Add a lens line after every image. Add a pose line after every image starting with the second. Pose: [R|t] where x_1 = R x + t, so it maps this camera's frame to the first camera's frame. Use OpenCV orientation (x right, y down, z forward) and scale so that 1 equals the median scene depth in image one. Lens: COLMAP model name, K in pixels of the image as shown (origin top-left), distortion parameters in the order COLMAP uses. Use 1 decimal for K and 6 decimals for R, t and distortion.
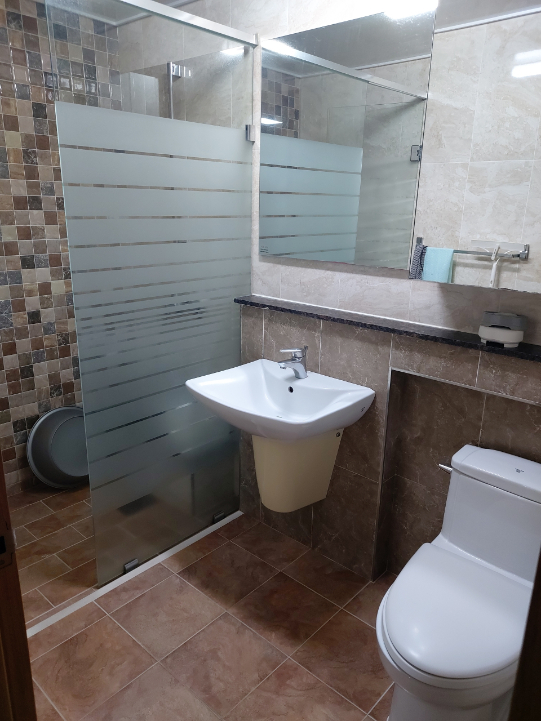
lens RADIAL K [[527.7, 0, 270.5], [0, 527.7, 360.5], [0, 0, 1]] dist [0.034797, -0.000427]
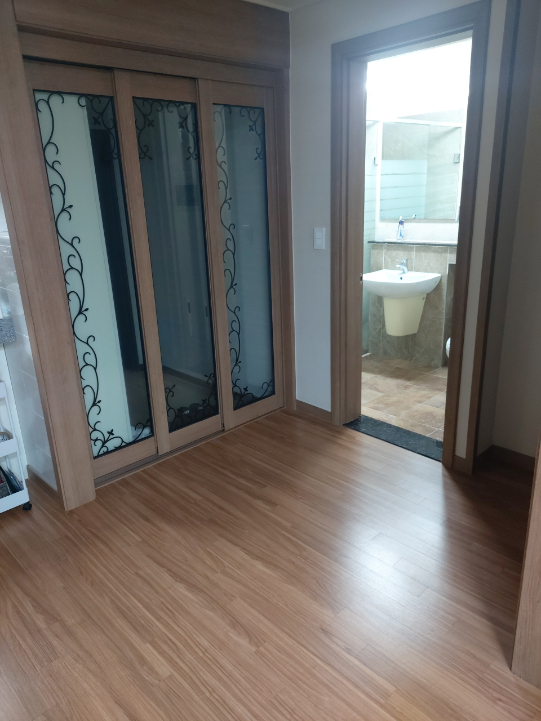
lens RADIAL K [[527.7, 0, 270.5], [0, 527.7, 360.5], [0, 0, 1]] dist [0.034797, -0.000427]
pose [[0.996251, -0.034565, -0.079302, -0.332576], [0.036559, 0.999047, 0.023837, 0.316442], [0.078403, -0.026647, 0.996566, -1.217682]]
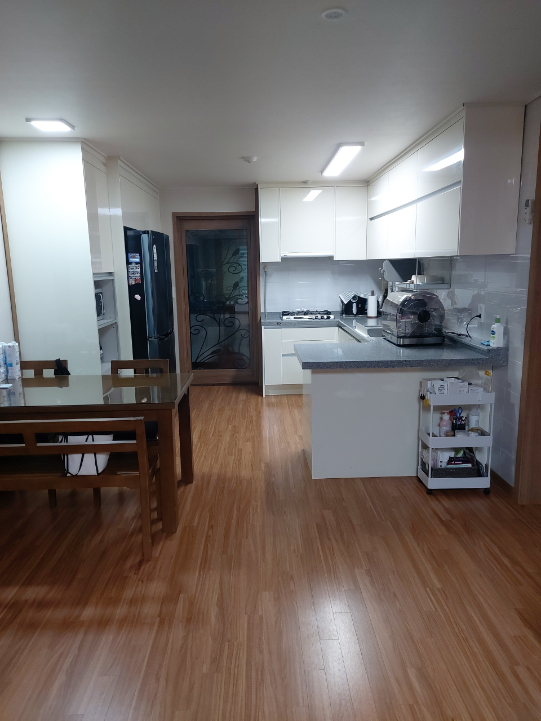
lens RADIAL K [[527.7, 0, 270.5], [0, 527.7, 360.5], [0, 0, 1]] dist [0.034797, -0.000427]
pose [[0.692480, 0.097778, -0.714780, -0.346258], [-0.179364, 0.982998, -0.039299, 0.491047], [0.698784, 0.155420, 0.698244, -1.814759]]
